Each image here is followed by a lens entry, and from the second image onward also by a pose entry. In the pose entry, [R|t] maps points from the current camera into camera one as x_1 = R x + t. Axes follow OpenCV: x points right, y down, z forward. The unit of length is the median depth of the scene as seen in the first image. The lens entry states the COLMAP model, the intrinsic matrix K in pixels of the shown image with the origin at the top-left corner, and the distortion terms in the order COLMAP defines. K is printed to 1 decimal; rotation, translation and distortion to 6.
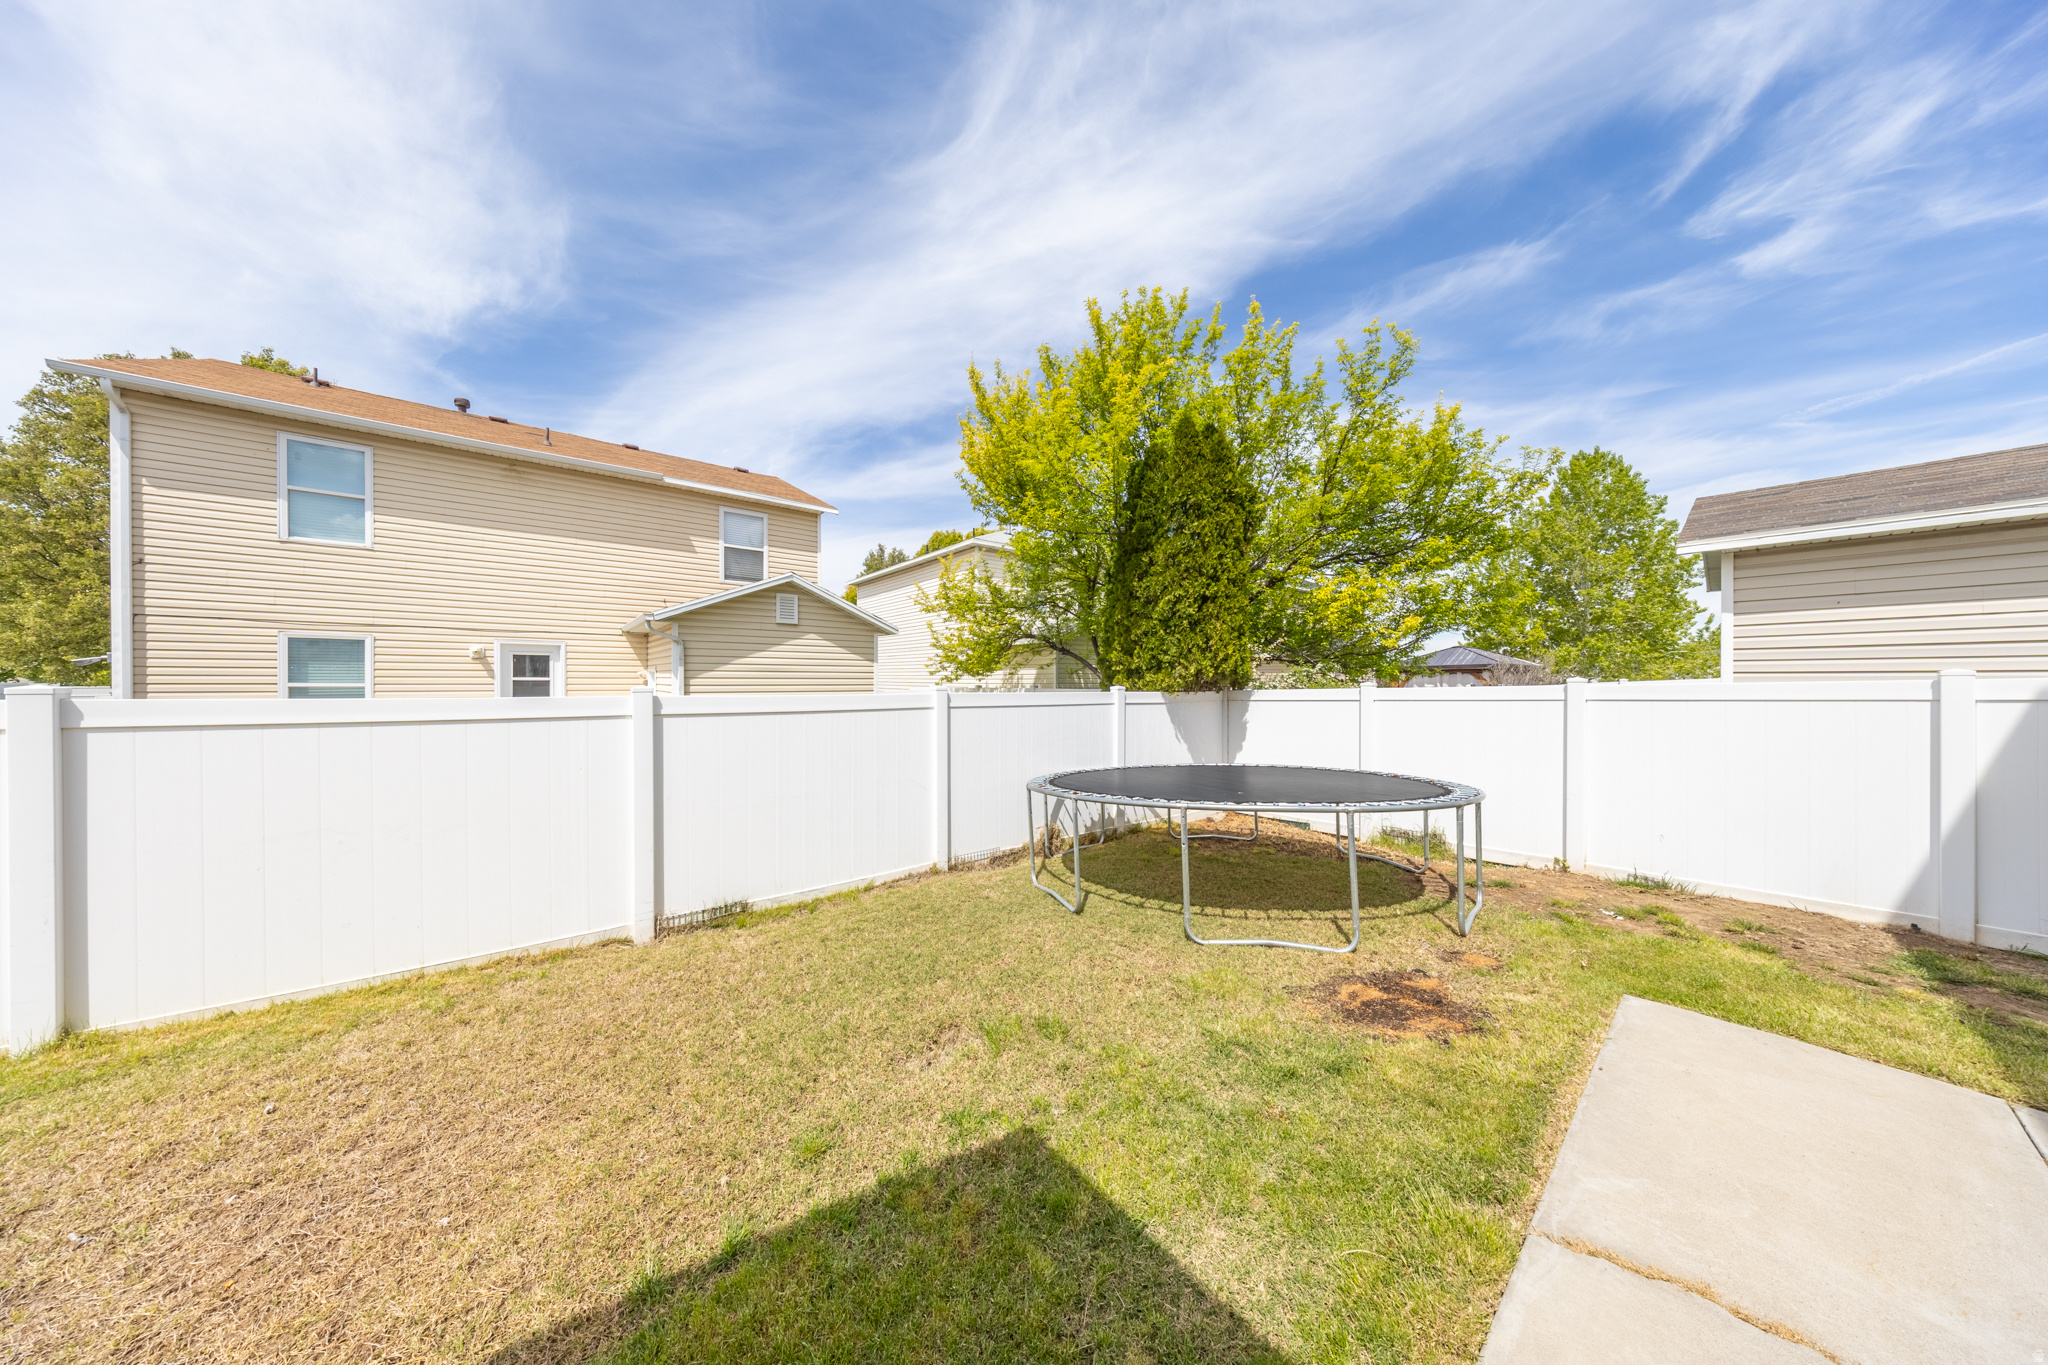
lens RADIAL K [[595.9, 0, 1025.1], [0, 595.9, 683.9], [0, 0, 1]] dist [-0.005232, 0.000675]
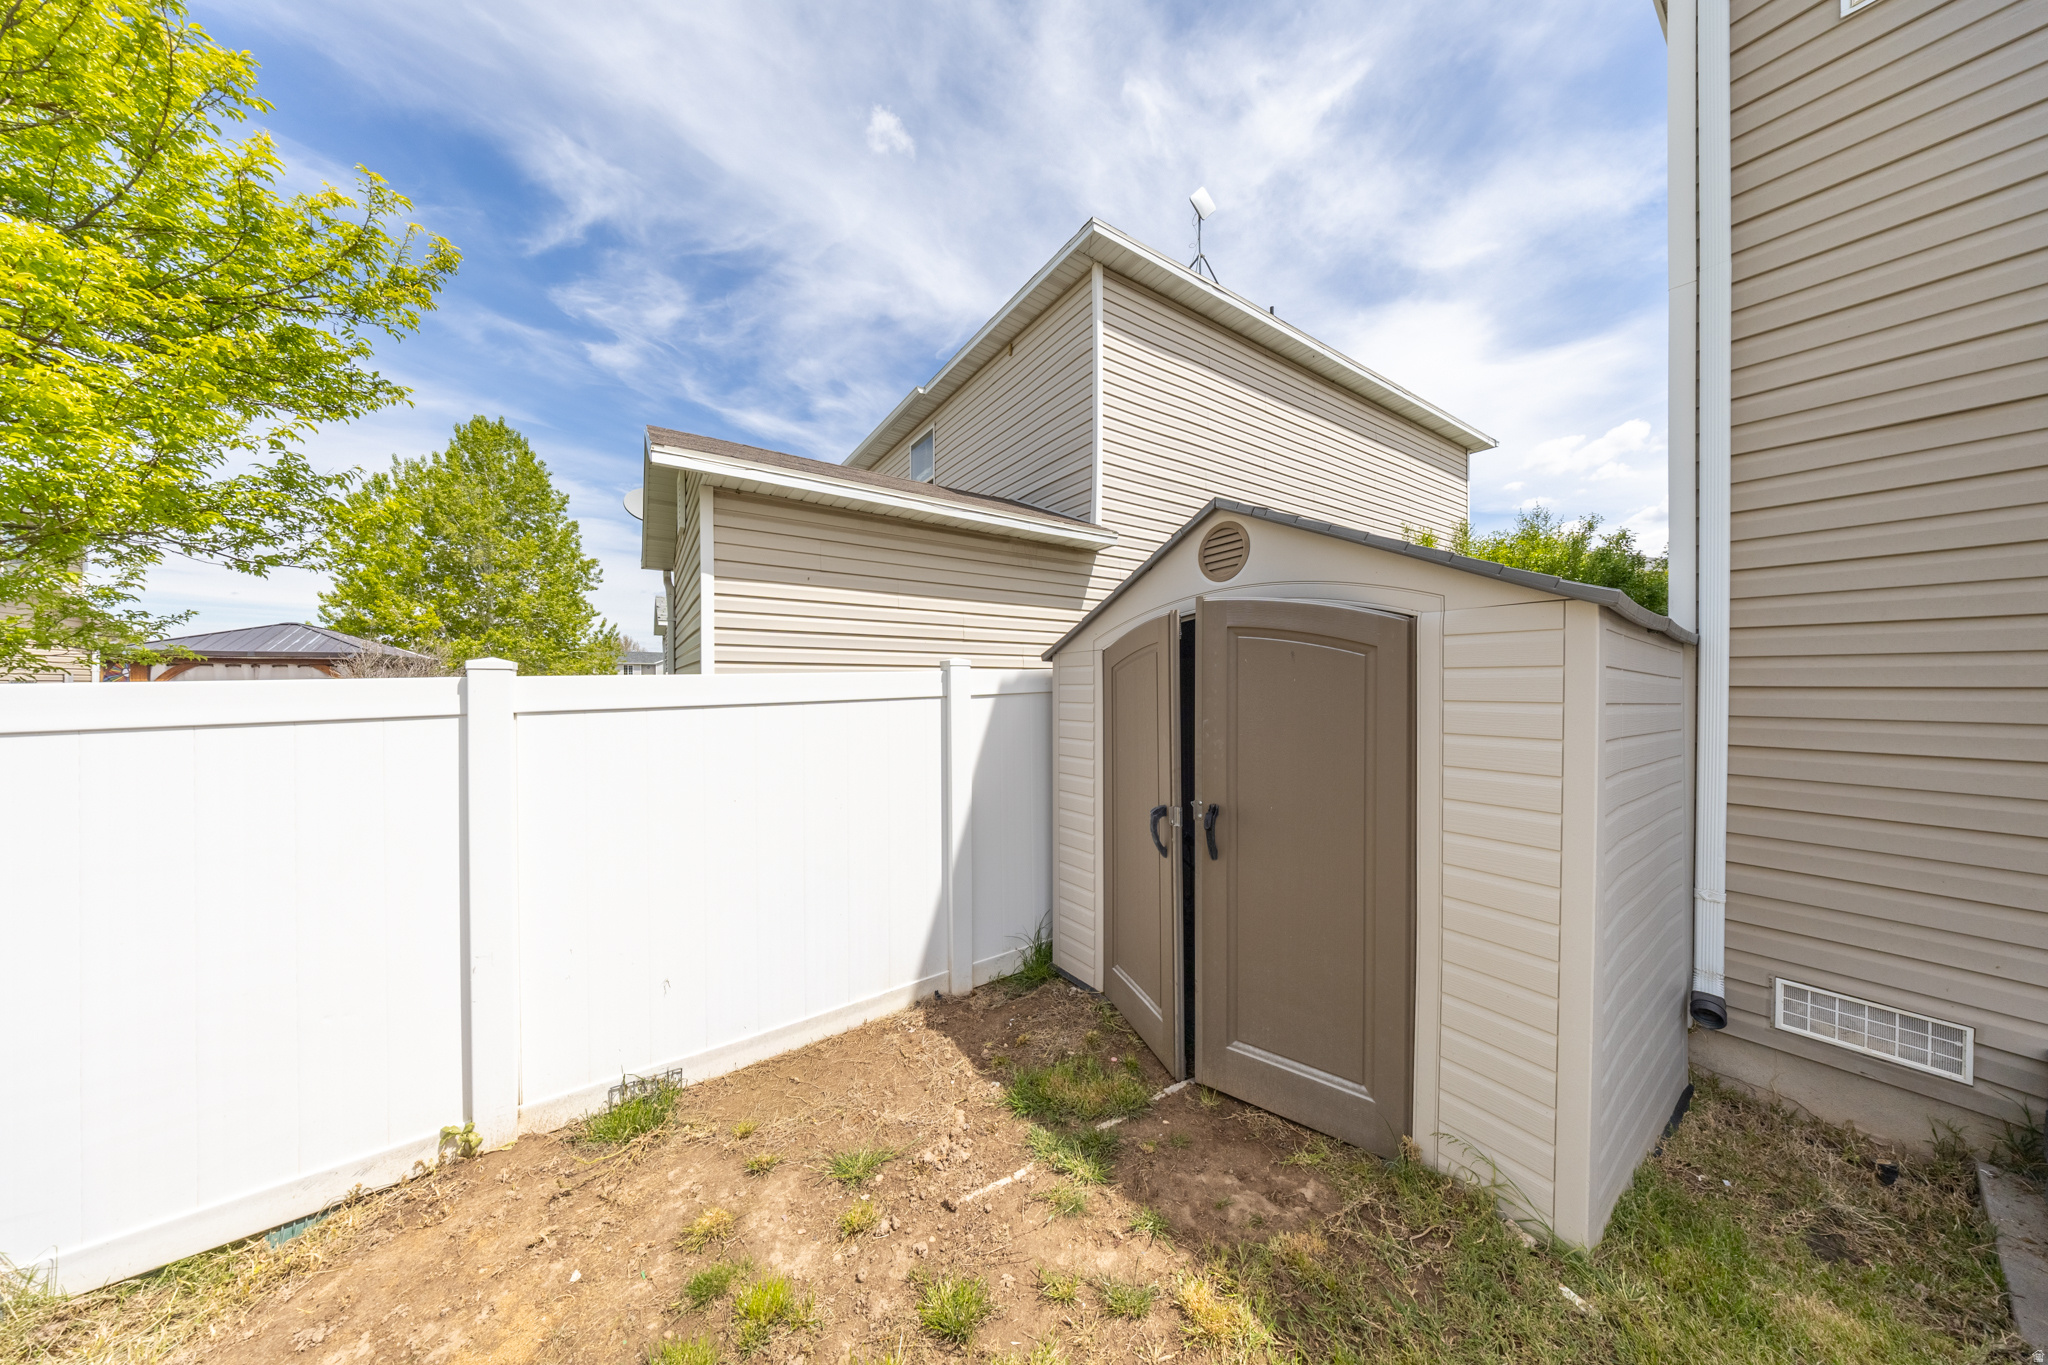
lens RADIAL K [[595.9, 0, 1029.8], [0, 595.9, 687.7], [0, 0, 1]] dist [-0.005232, 0.000675]
pose [[0.073134, -0.006562, 0.997301, 0.137184], [0.000222, 0.999978, 0.006564, 0.001651], [-0.997322, -0.000259, 0.073134, 0.149644]]
